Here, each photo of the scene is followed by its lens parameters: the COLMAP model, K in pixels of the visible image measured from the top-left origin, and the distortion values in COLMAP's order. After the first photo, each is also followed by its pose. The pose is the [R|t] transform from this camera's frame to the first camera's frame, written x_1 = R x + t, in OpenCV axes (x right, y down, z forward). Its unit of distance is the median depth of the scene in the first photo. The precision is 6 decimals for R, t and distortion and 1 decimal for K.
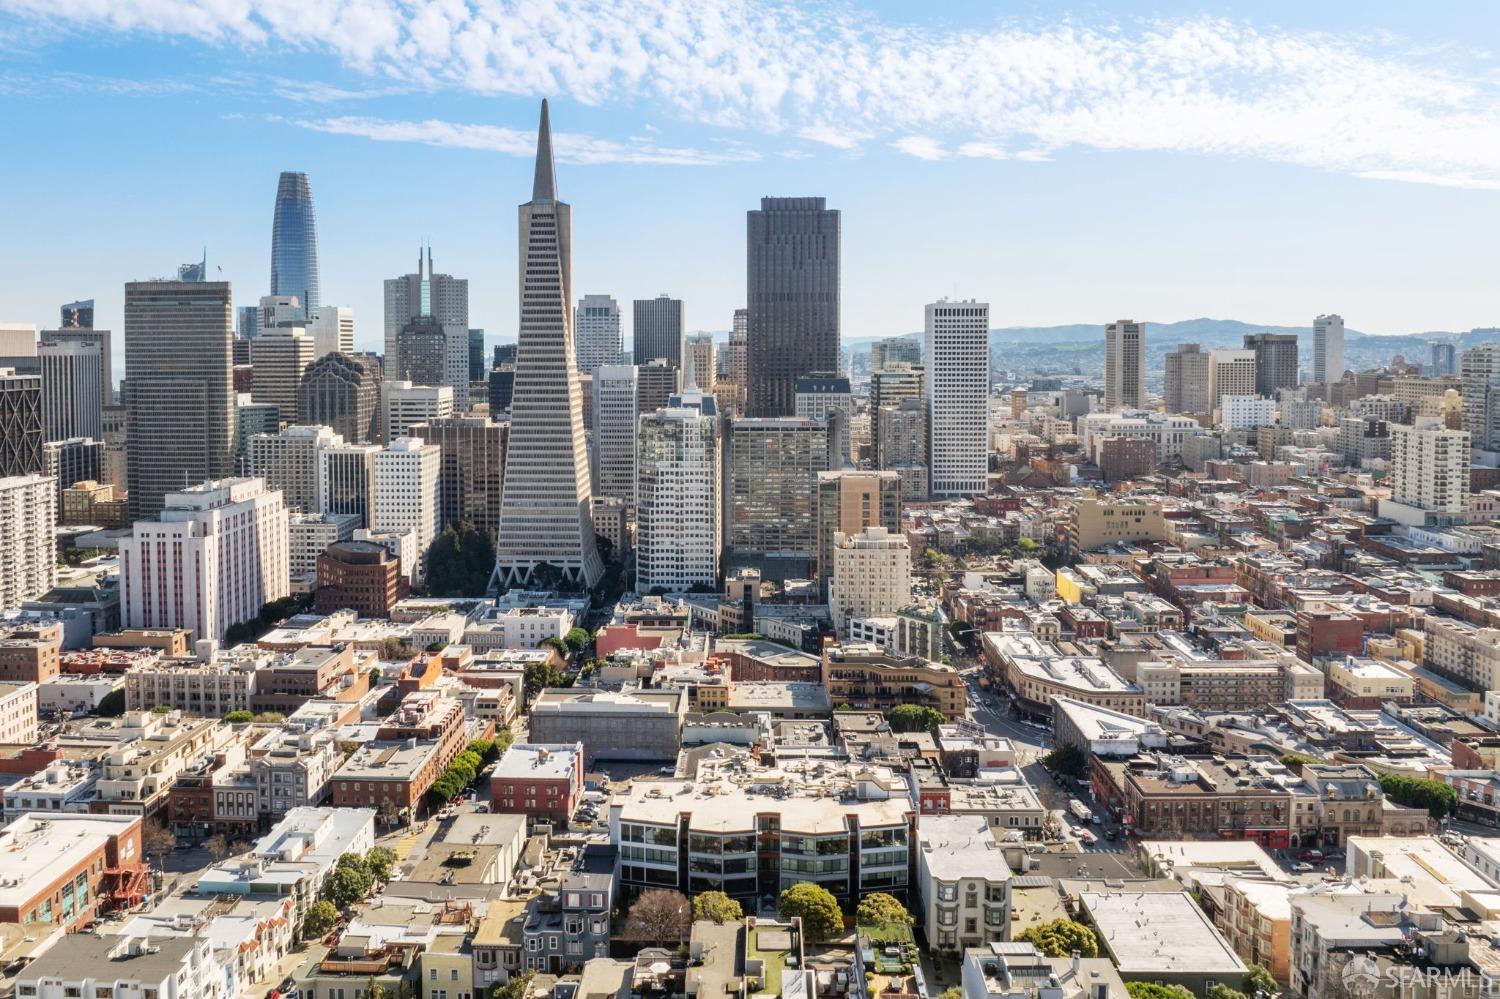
lens RADIAL K [[1125.1, 0, 748.9], [0, 1125.1, 399.6], [0, 0, 1]] dist [-0.009342, -0.003194]
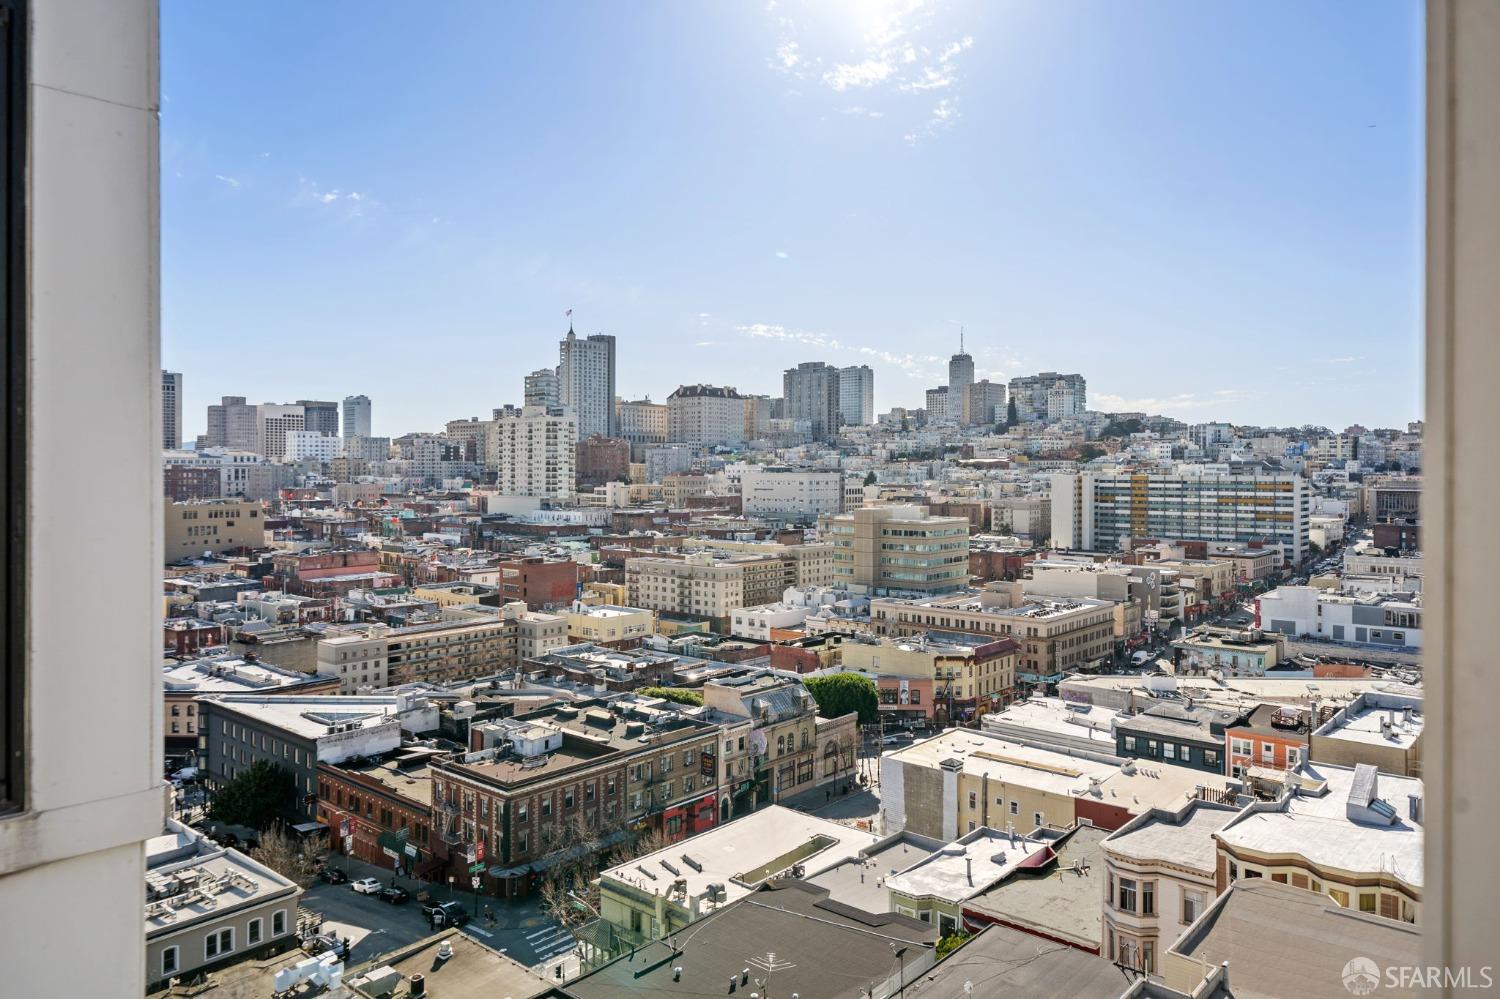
lens RADIAL K [[1024.5, 0, 749.7], [0, 1024.5, 468.6], [0, 0, 1]] dist [0.000996, 0.000606]
pose [[0.645675, 0.001327, 0.763611, 0.064315], [0.029703, 0.999198, -0.026852, 0.161833], [-0.763034, 0.040019, 0.645118, 0.445303]]
